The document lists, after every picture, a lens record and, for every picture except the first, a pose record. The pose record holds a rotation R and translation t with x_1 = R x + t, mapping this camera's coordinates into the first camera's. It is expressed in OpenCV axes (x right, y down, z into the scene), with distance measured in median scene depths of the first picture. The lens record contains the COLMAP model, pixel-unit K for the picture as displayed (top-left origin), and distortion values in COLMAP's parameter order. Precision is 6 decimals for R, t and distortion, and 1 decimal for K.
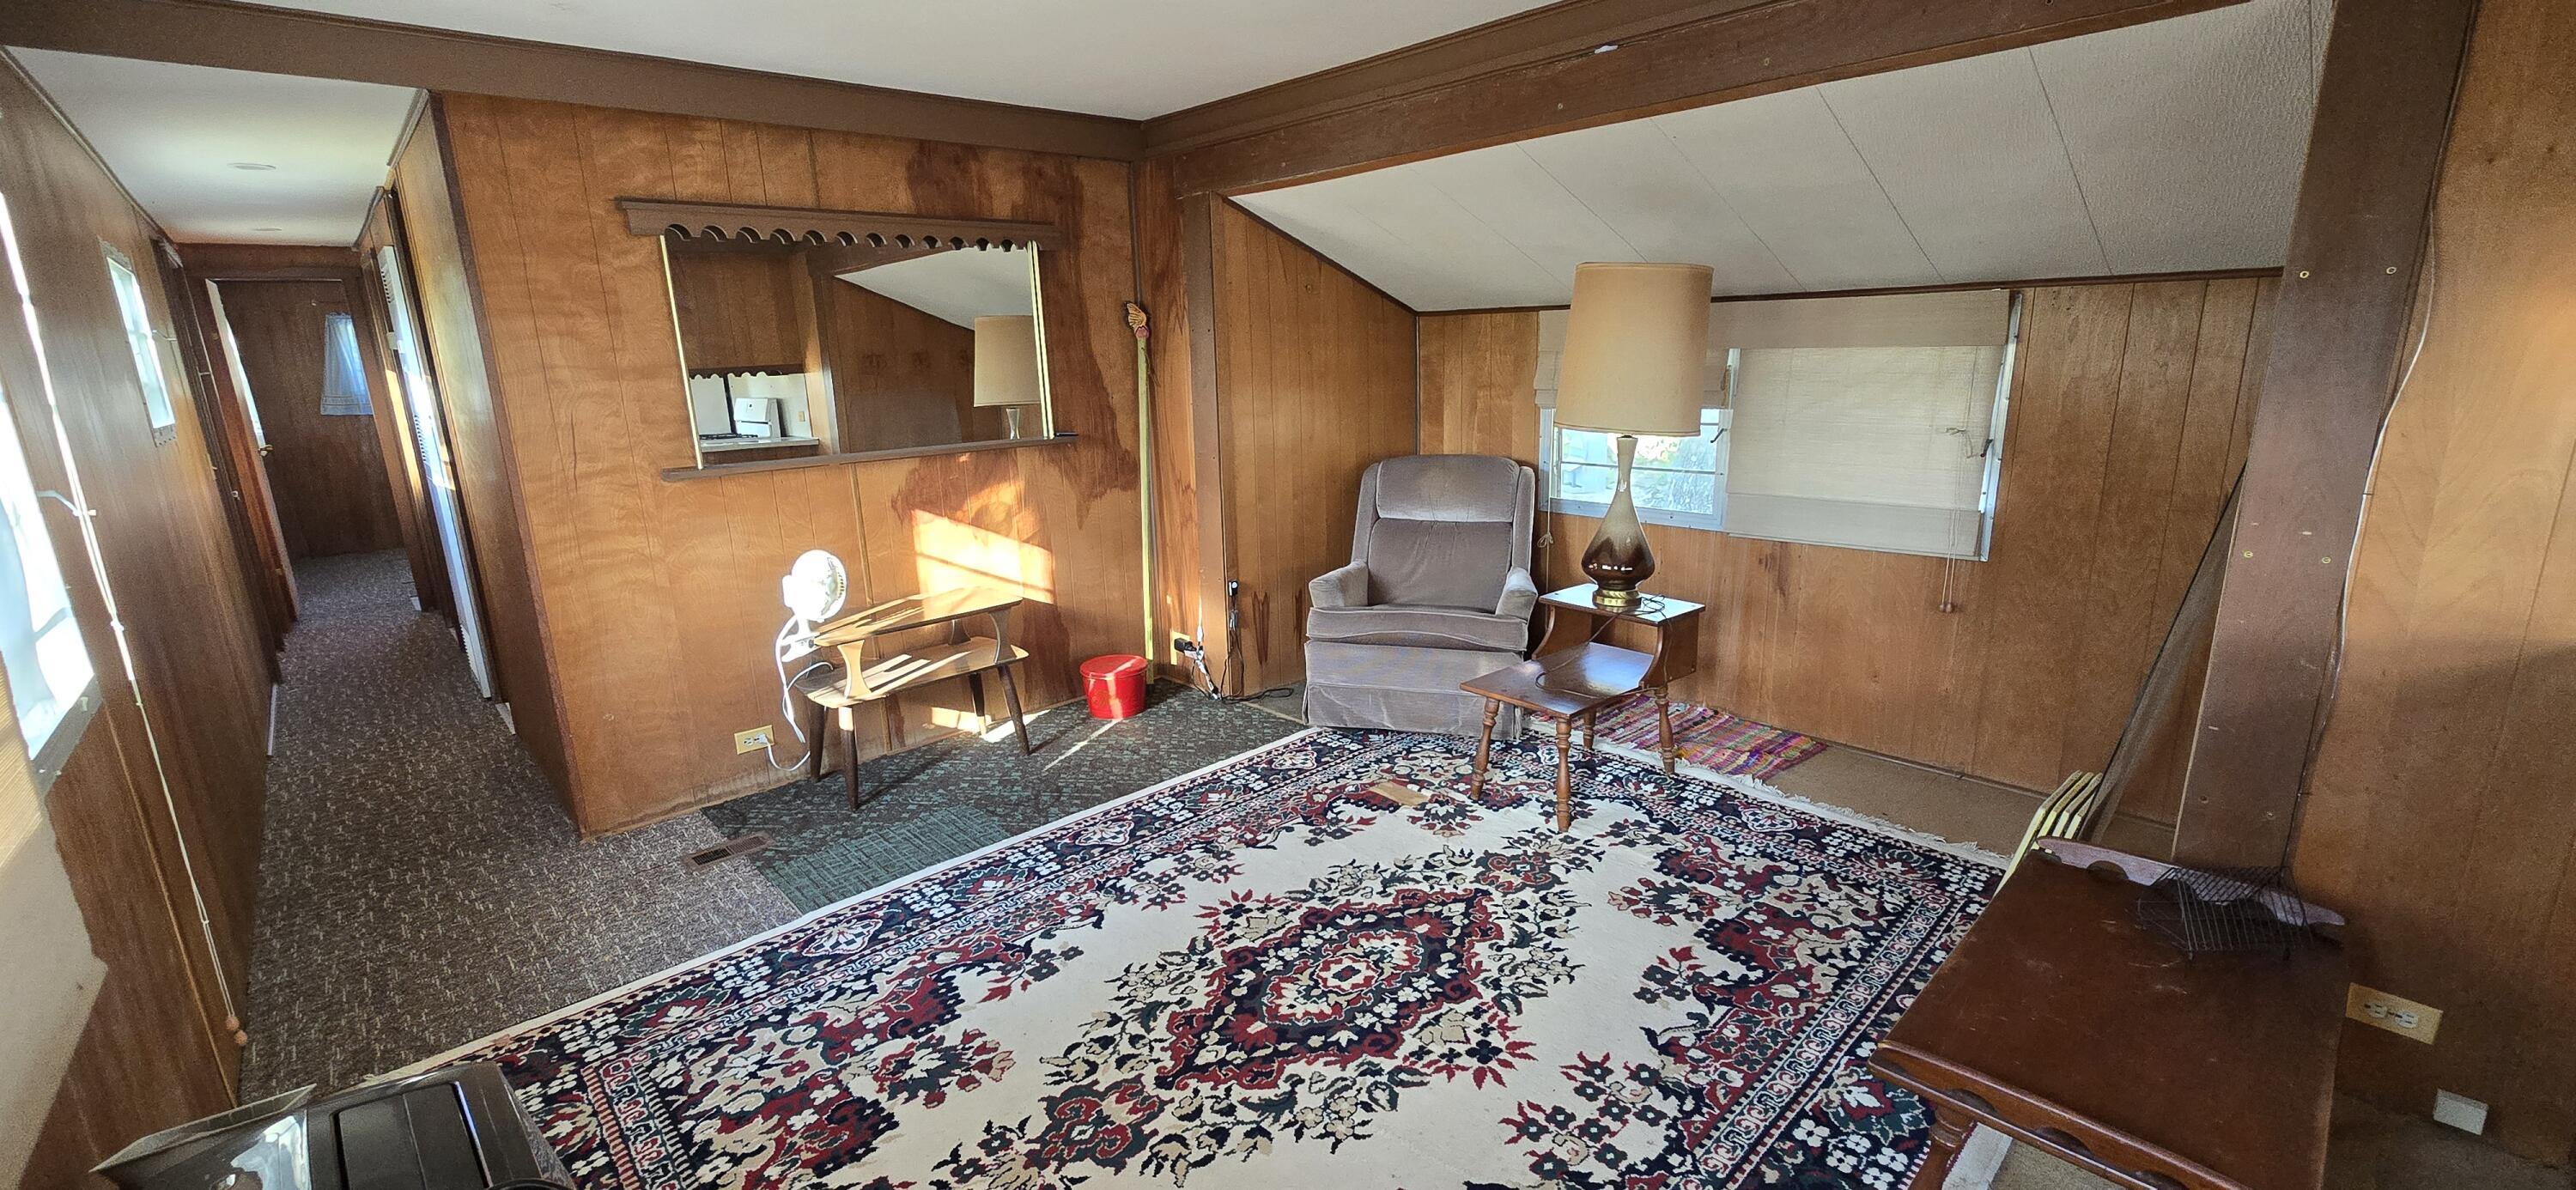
lens RADIAL K [[1052.9, 0, 1303.0], [0, 1052.9, 608.8], [0, 0, 1]] dist [-0.007311, -0.000539]
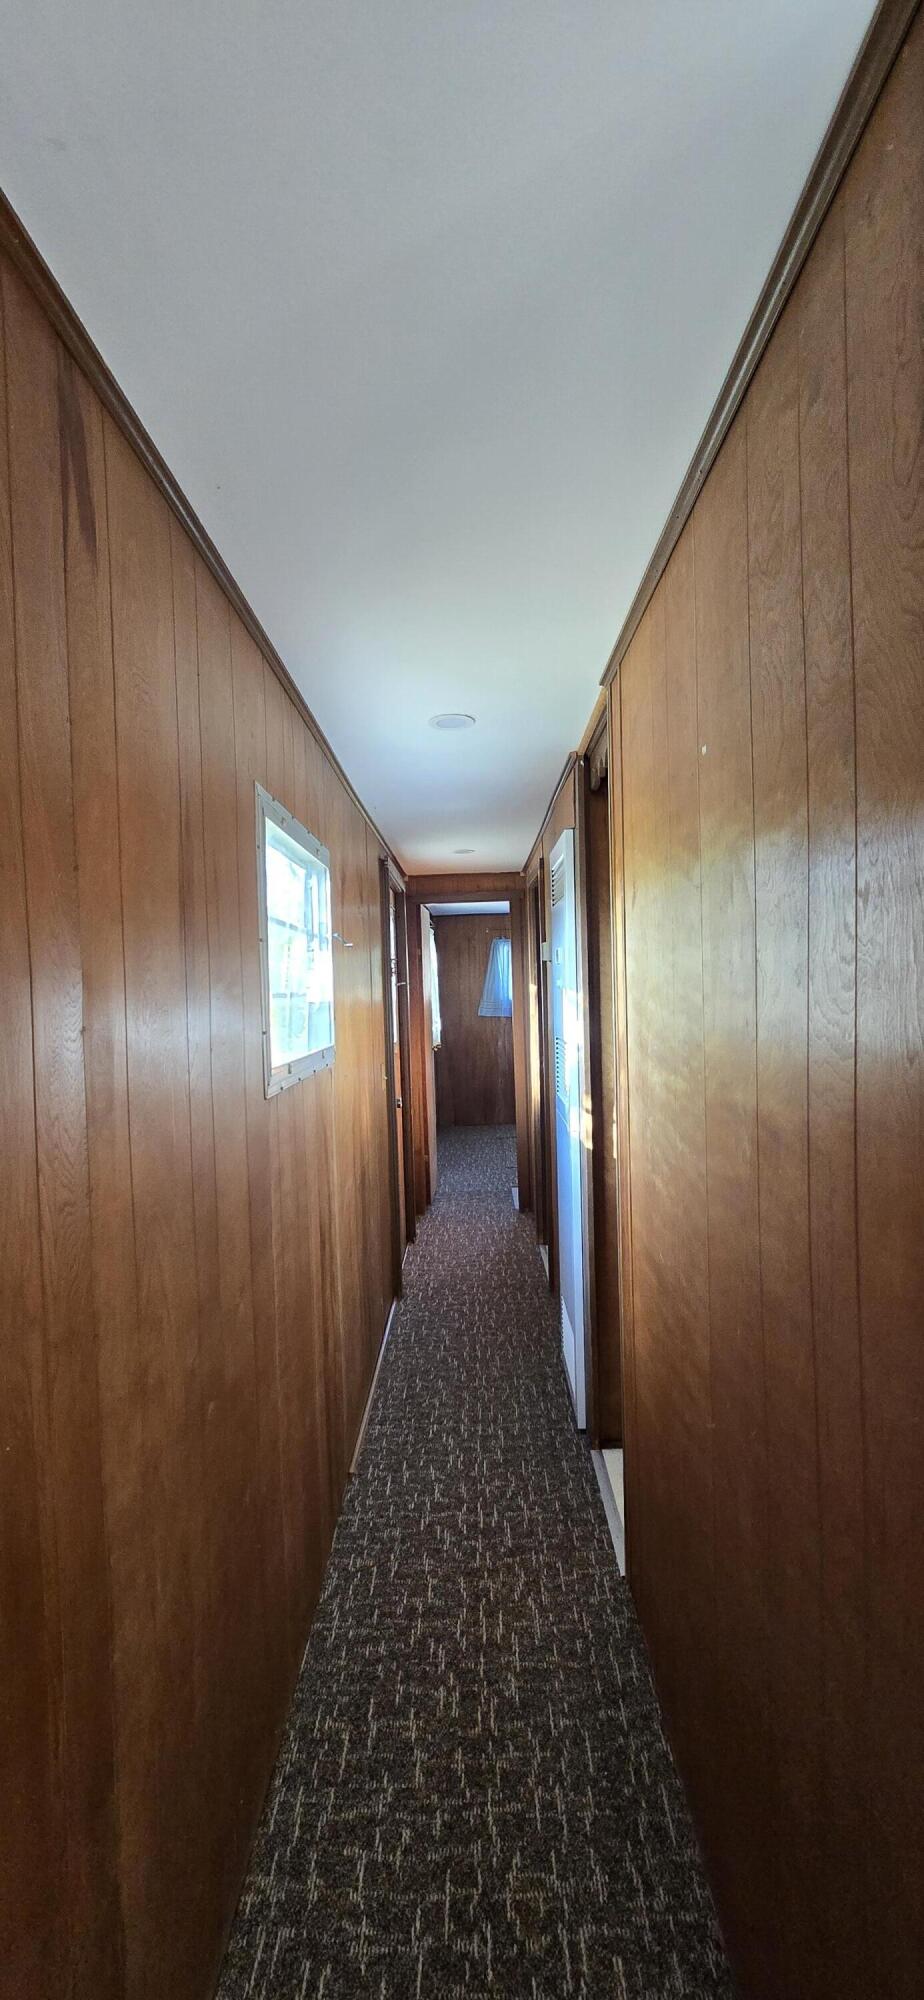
lens RADIAL K [[817.5, 0, 455.8], [0, 817.5, 1003.8], [0, 0, 1]] dist [-0.007311, -0.000539]
pose [[0.713235, 0.025375, -0.700466, -0.452592], [-0.162985, 0.977956, -0.130529, -0.112688], [0.681712, 0.207263, 0.701648, 0.485036]]
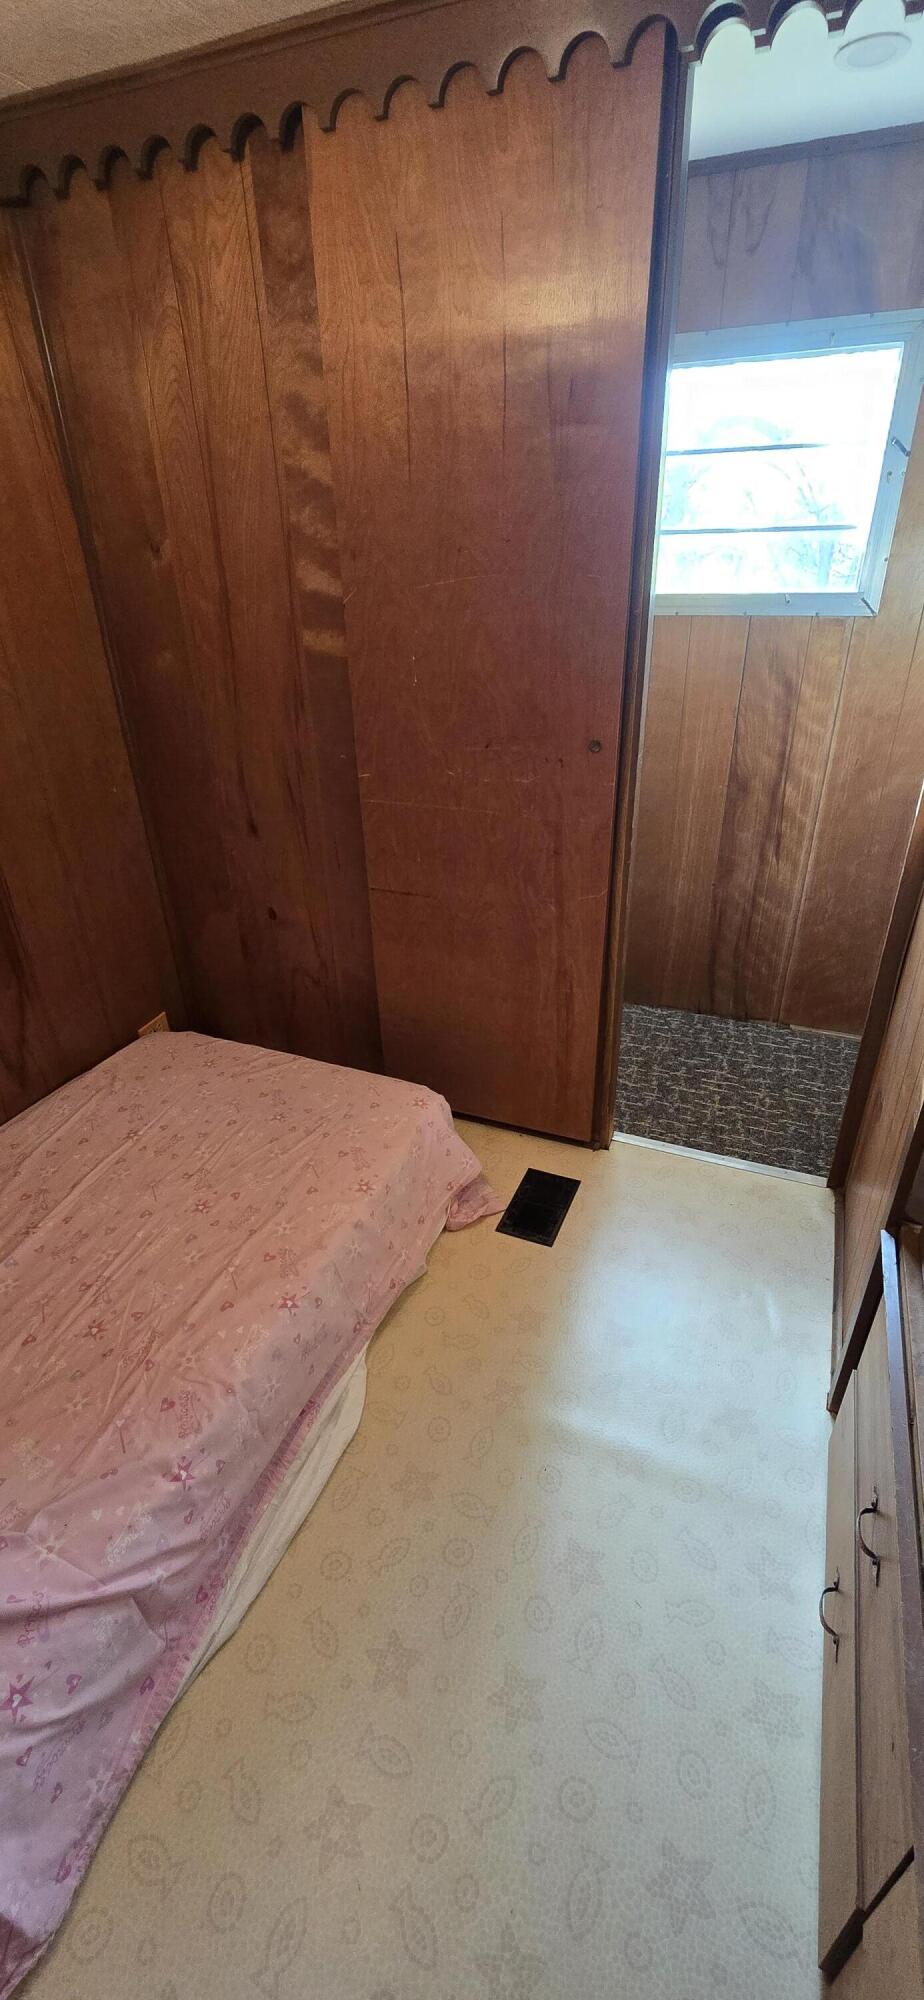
lens RADIAL K [[817.5, 0, 460.6], [0, 817.5, 1002.4], [0, 0, 1]] dist [-0.007311, -0.000539]
pose [[-0.903375, 0.258294, -0.342342, -0.453393], [-0.049048, 0.730808, 0.680818, -0.269278], [0.426037, 0.631826, -0.647525, 1.124929]]
